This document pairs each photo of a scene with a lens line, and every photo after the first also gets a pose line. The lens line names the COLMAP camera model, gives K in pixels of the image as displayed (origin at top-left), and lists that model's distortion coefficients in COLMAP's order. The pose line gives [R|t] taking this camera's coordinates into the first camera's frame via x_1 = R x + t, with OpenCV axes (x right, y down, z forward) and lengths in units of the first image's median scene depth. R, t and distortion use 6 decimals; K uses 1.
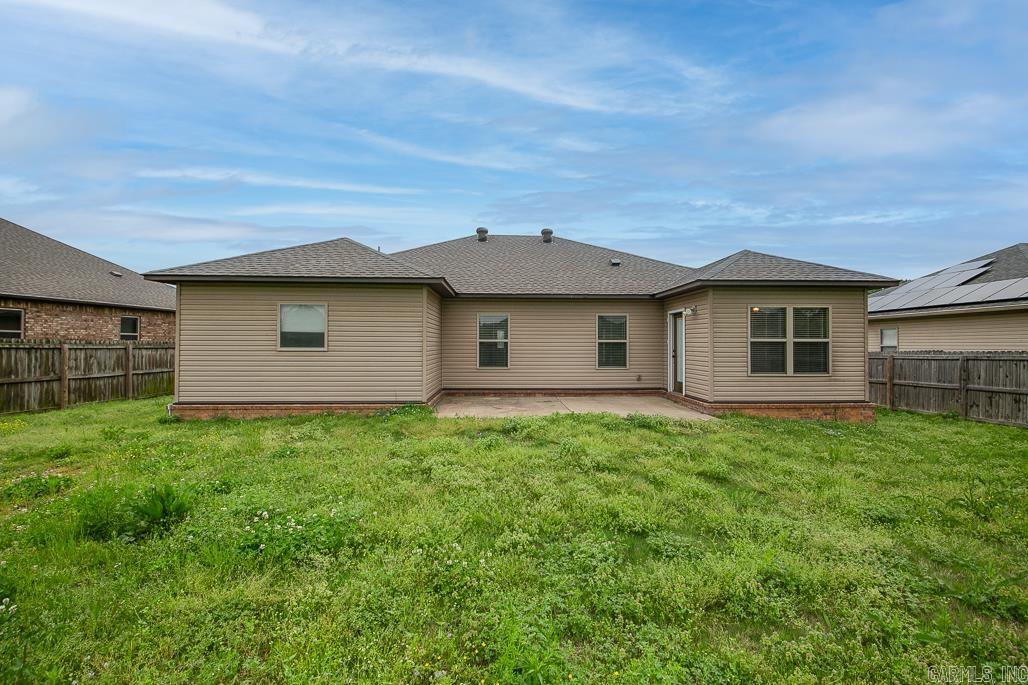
lens RADIAL K [[459.9, 0, 514.3], [0, 459.9, 340.2], [0, 0, 1]] dist [-0.005251, 0.002050]
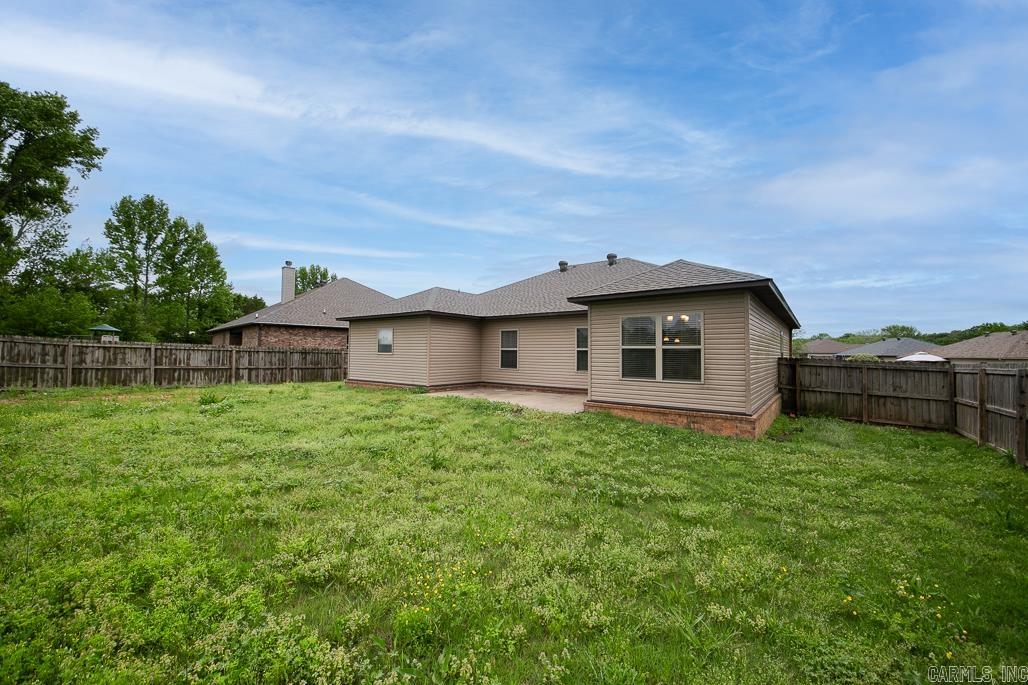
lens RADIAL K [[423.5, 0, 512.0], [0, 423.5, 345.5], [0, 0, 1]] dist [0.008876, 0.000246]
pose [[0.742096, -0.009300, -0.670229, 0.989279], [-0.000054, 0.999903, -0.013935, 0.009238], [0.670294, 0.010377, 0.742023, 0.064408]]
